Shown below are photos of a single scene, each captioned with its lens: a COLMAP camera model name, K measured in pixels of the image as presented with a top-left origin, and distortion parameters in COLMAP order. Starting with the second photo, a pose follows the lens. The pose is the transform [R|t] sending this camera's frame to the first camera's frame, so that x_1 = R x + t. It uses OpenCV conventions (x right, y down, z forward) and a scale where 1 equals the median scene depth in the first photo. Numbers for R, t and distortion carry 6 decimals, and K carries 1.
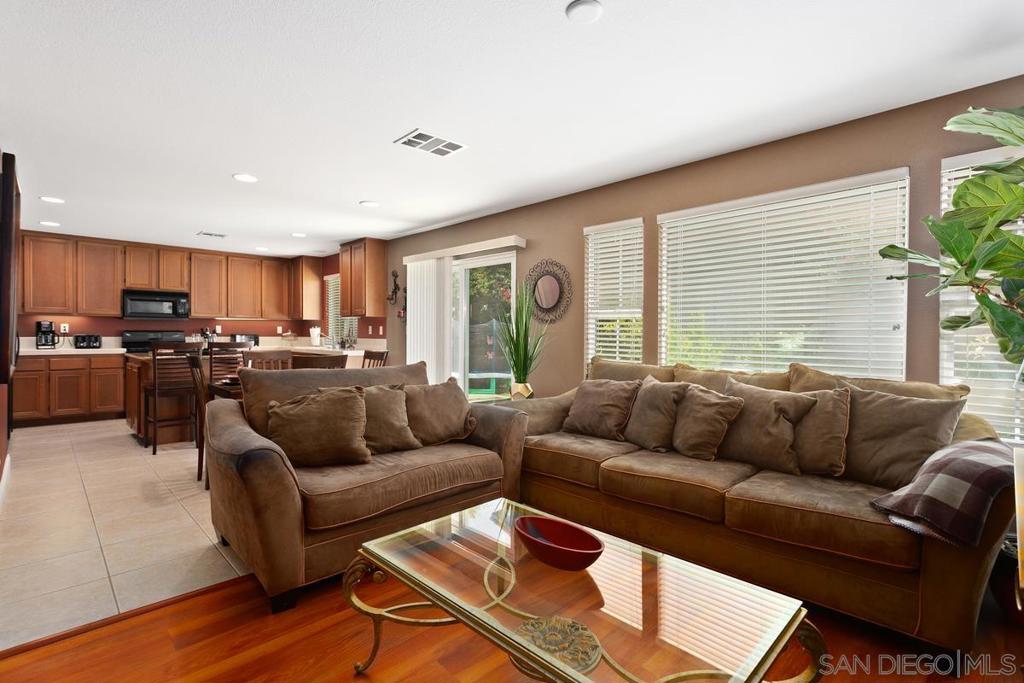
lens RADIAL K [[486.7, 0, 513.5], [0, 486.7, 336.0], [0, 0, 1]] dist [-0.002656, 0.001815]
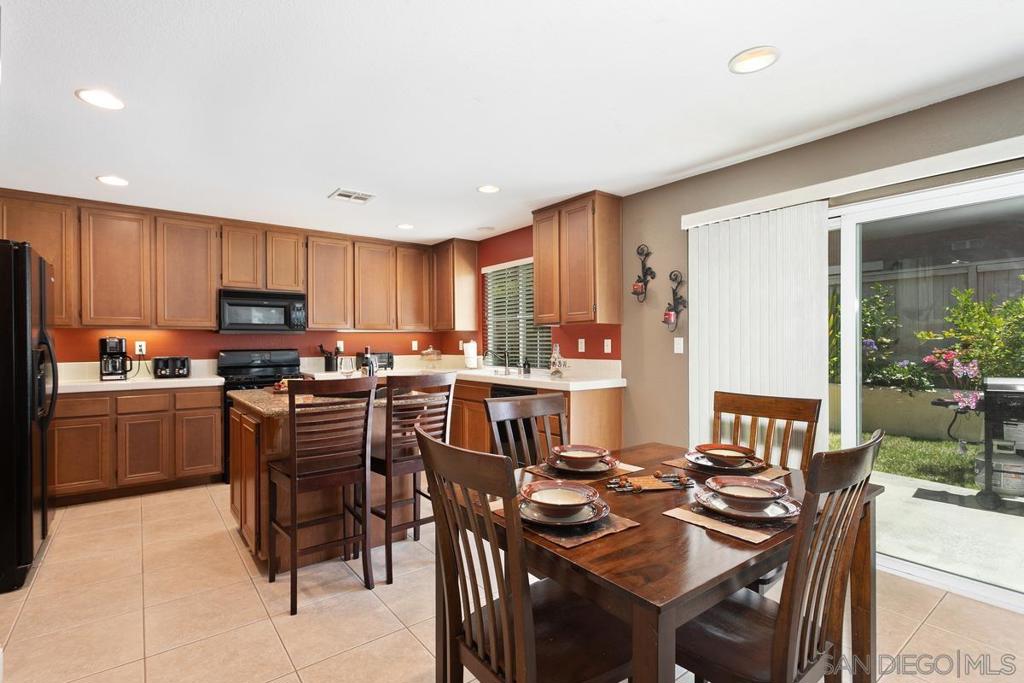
lens RADIAL K [[486.7, 0, 509.6], [0, 486.7, 341.8], [0, 0, 1]] dist [-0.002656, 0.001815]
pose [[0.992812, -0.011756, -0.119102, -0.324698], [0.010647, 0.999894, -0.009942, -0.012062], [0.119206, 0.008603, 0.992832, 0.380421]]
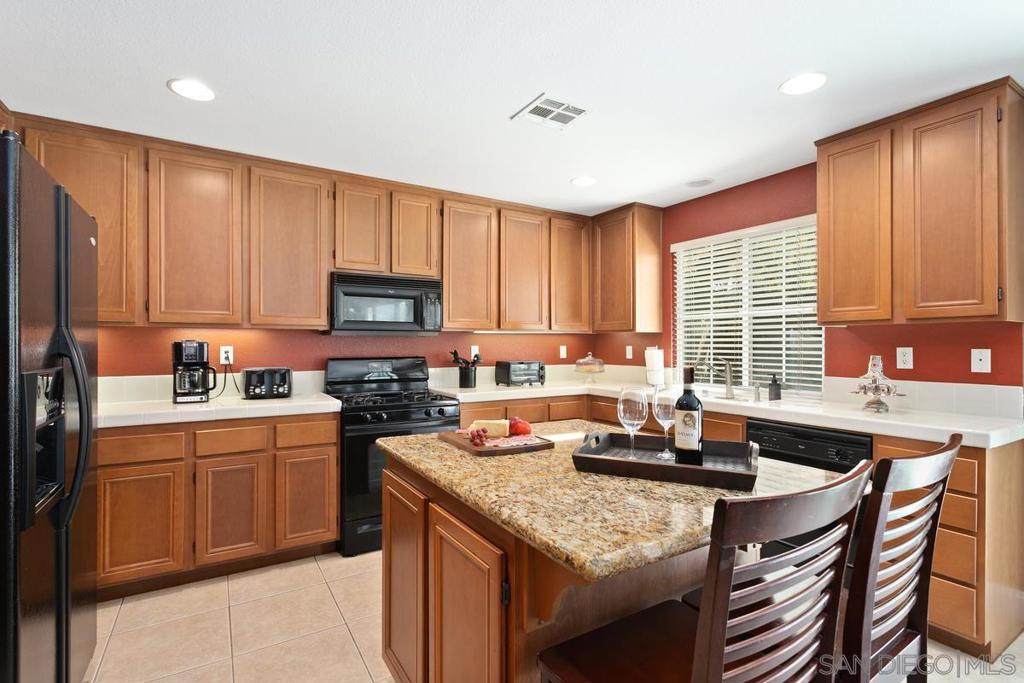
lens RADIAL K [[486.7, 0, 506.9], [0, 486.7, 341.2], [0, 0, 1]] dist [-0.002656, 0.001815]
pose [[0.972955, -0.005993, -0.230916, -0.530565], [0.002935, 0.999903, -0.013583, -0.021842], [0.230975, 0.012538, 0.972879, 0.582710]]
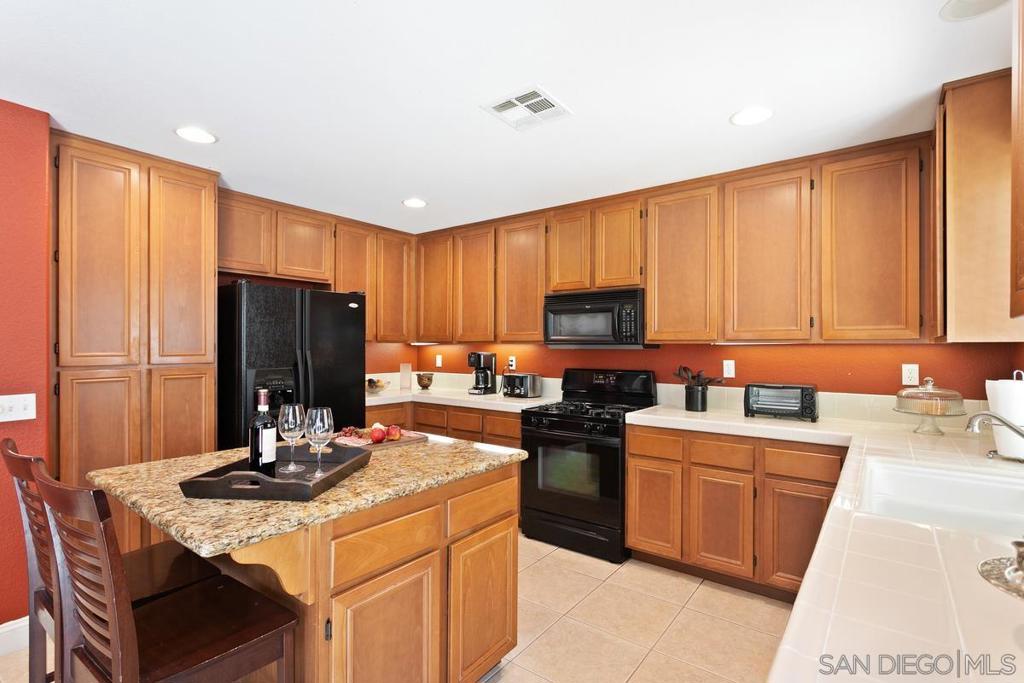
lens RADIAL K [[519.5, 0, 508.2], [0, 519.5, 346.0], [0, 0, 1]] dist [0.006125, 0.000529]
pose [[0.115011, -0.021534, -0.993131, -0.223712], [-0.021979, 0.999465, -0.024216, -0.021909], [0.993121, 0.024613, 0.114476, 0.895402]]
